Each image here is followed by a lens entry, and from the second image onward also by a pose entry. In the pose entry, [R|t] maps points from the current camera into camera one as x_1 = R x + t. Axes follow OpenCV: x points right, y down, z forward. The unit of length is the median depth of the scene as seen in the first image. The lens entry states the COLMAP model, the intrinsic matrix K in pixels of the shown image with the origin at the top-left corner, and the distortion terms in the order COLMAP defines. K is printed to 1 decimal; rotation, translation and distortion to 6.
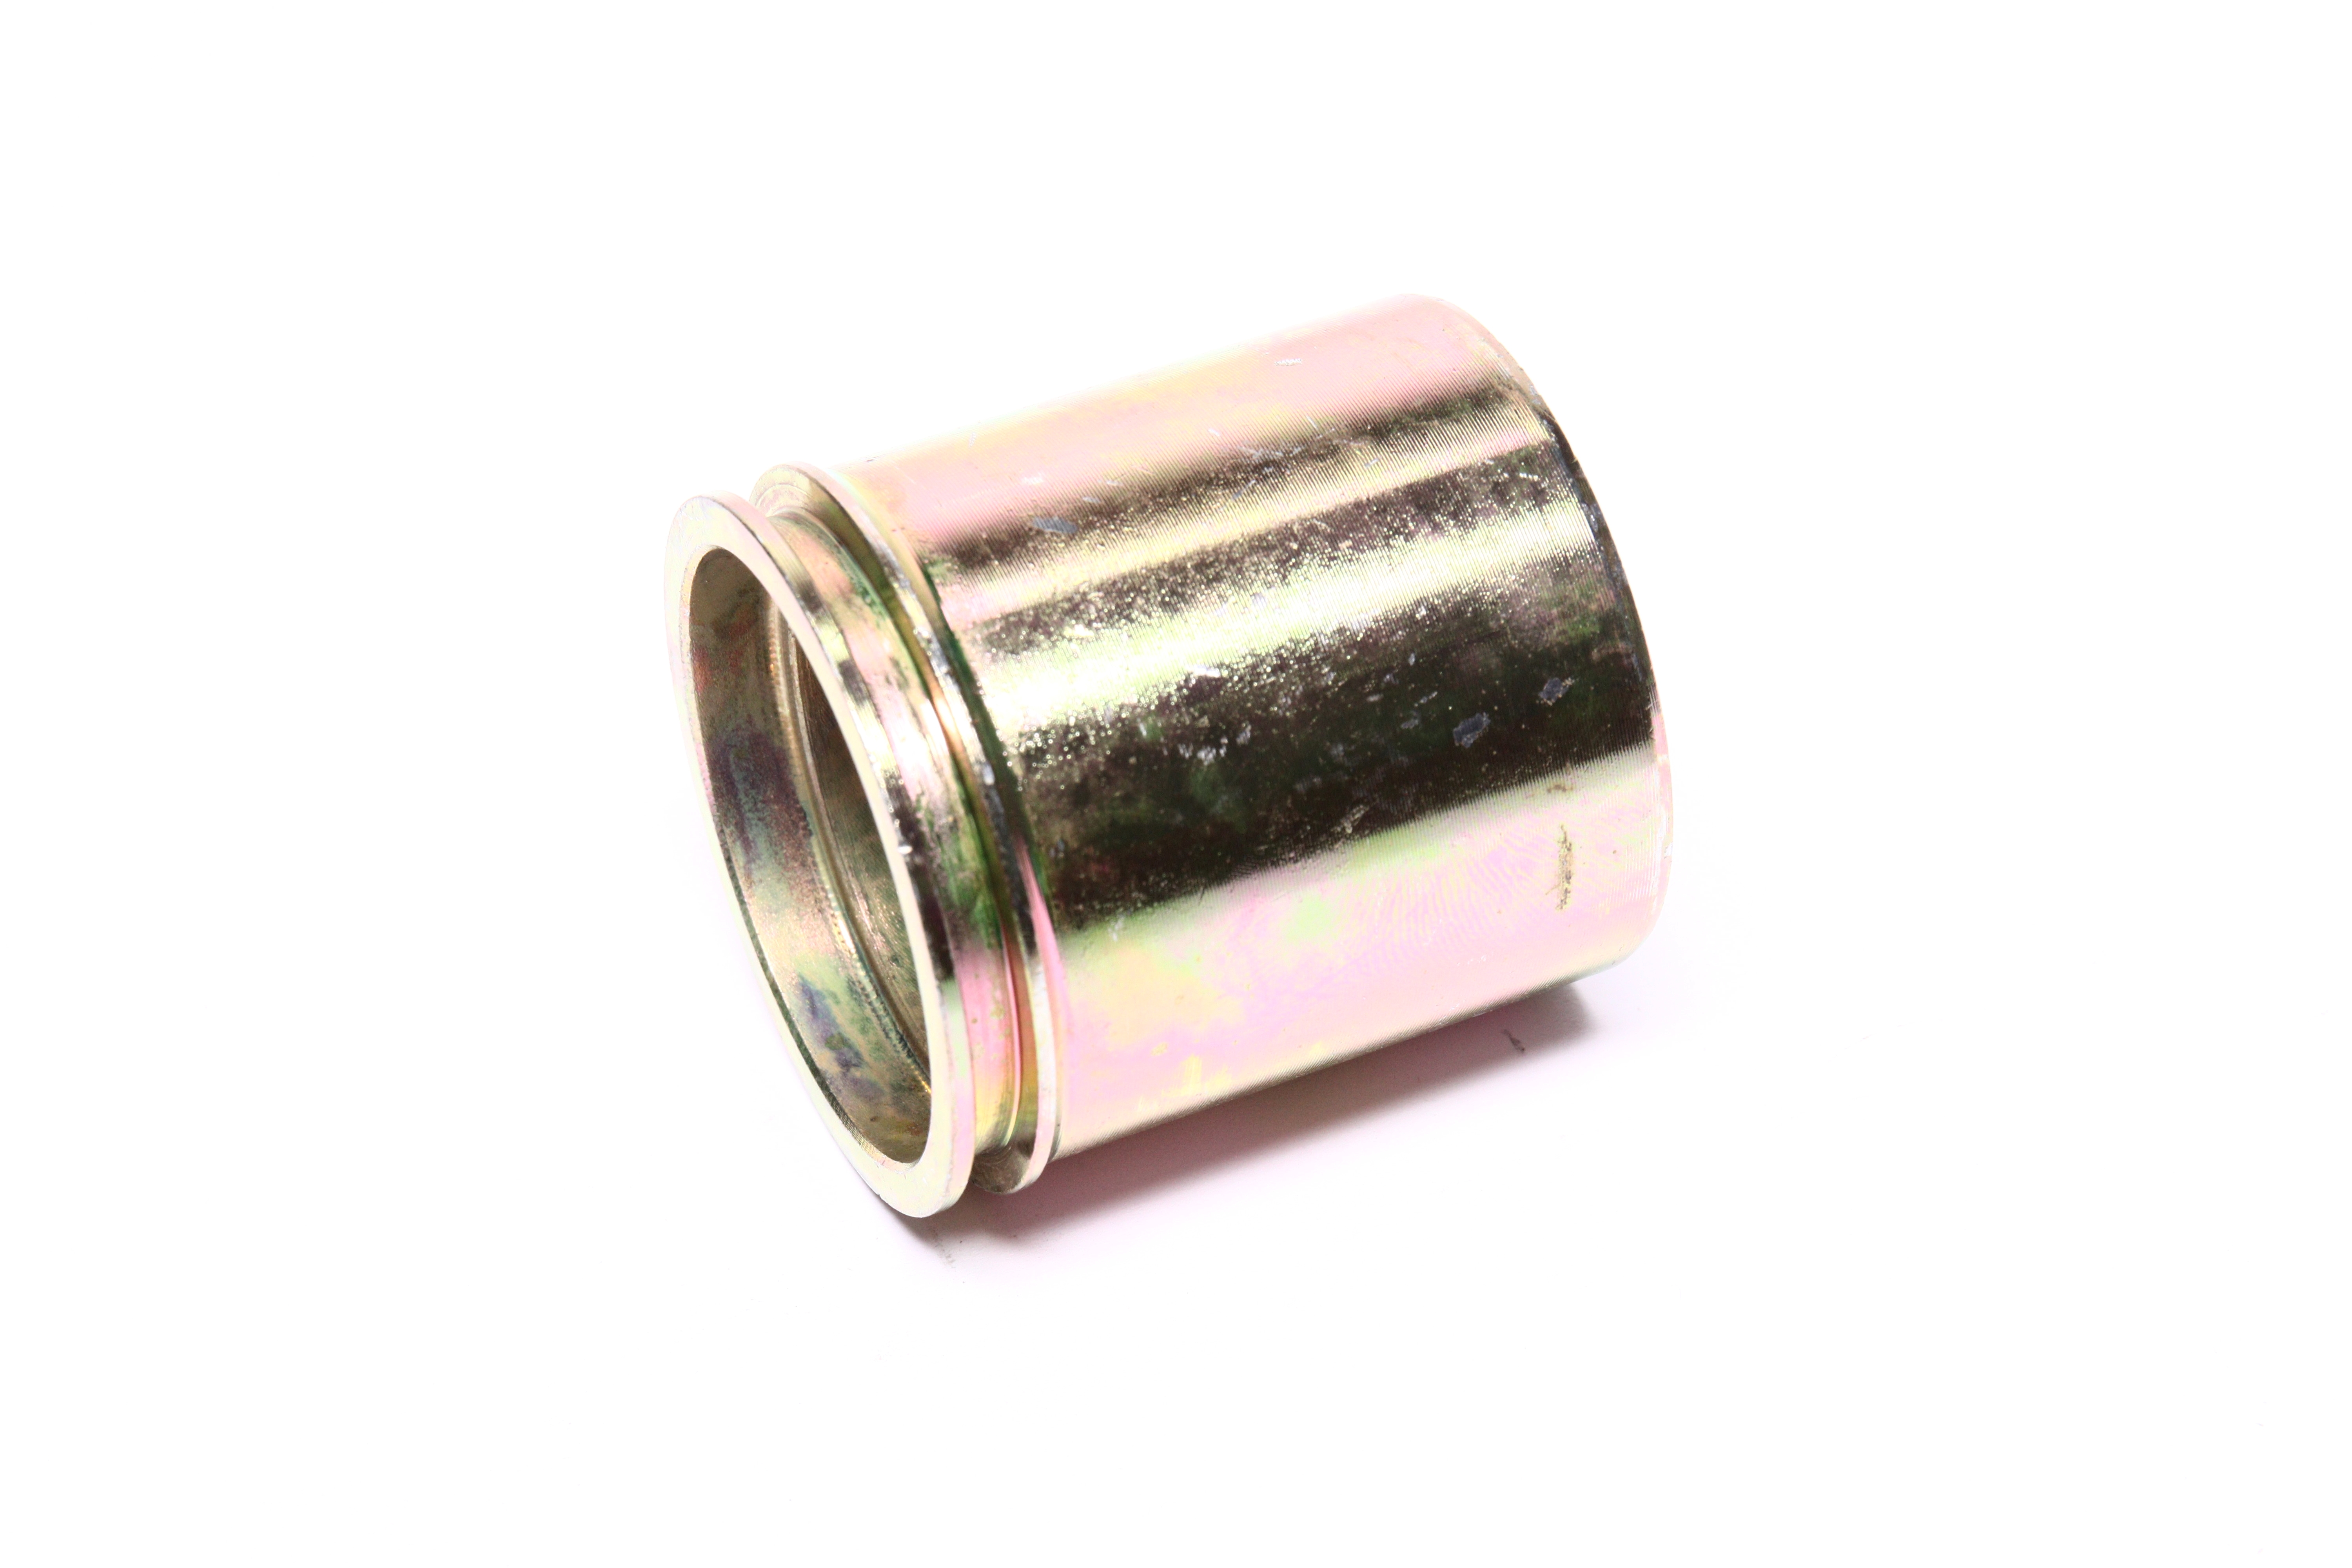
lens RADIAL K [[7208.5, 0, 1176.0], [0, 7208.5, 784.0], [0, 0, 1]] dist [-0.021133, 0.000296]
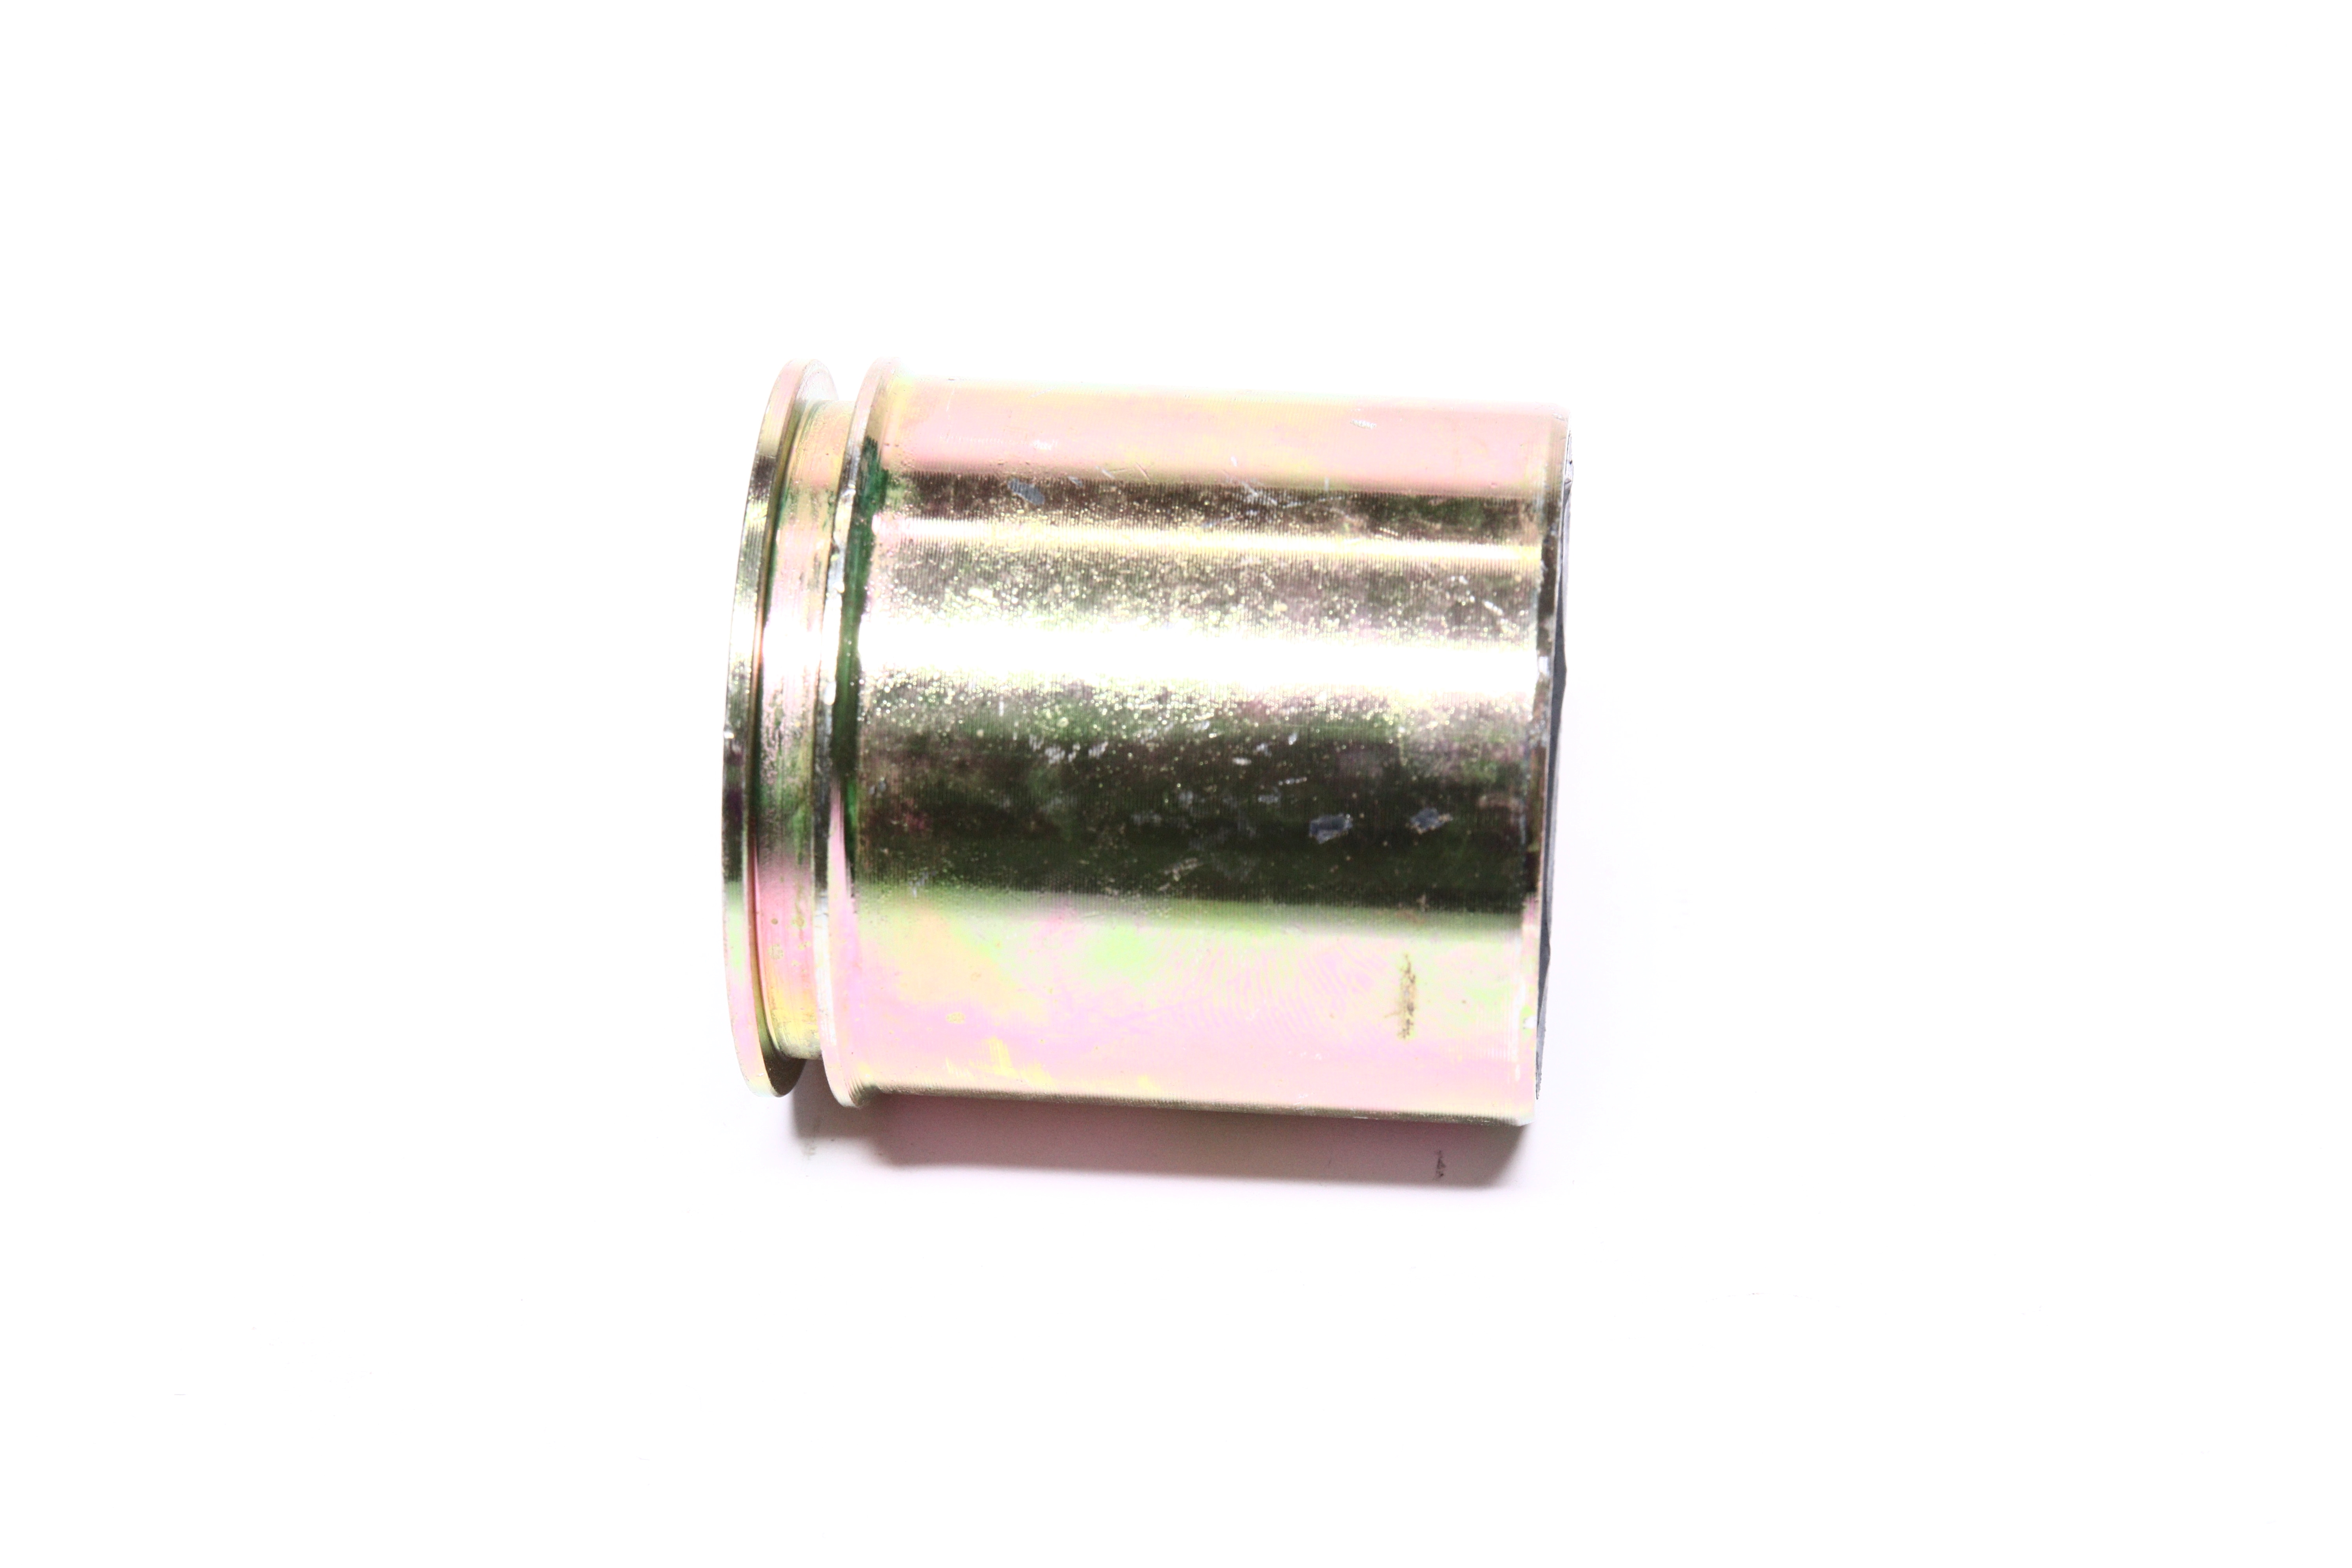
lens RADIAL K [[7208.5, 0, 1176.0], [0, 7208.5, 784.0], [0, 0, 1]] dist [-0.021133, 0.000296]
pose [[0.839879, 0.341235, -0.422092, 0.438293], [-0.332057, 0.938182, 0.097735, -0.102645], [0.429350, 0.058073, 0.901269, 0.103897]]
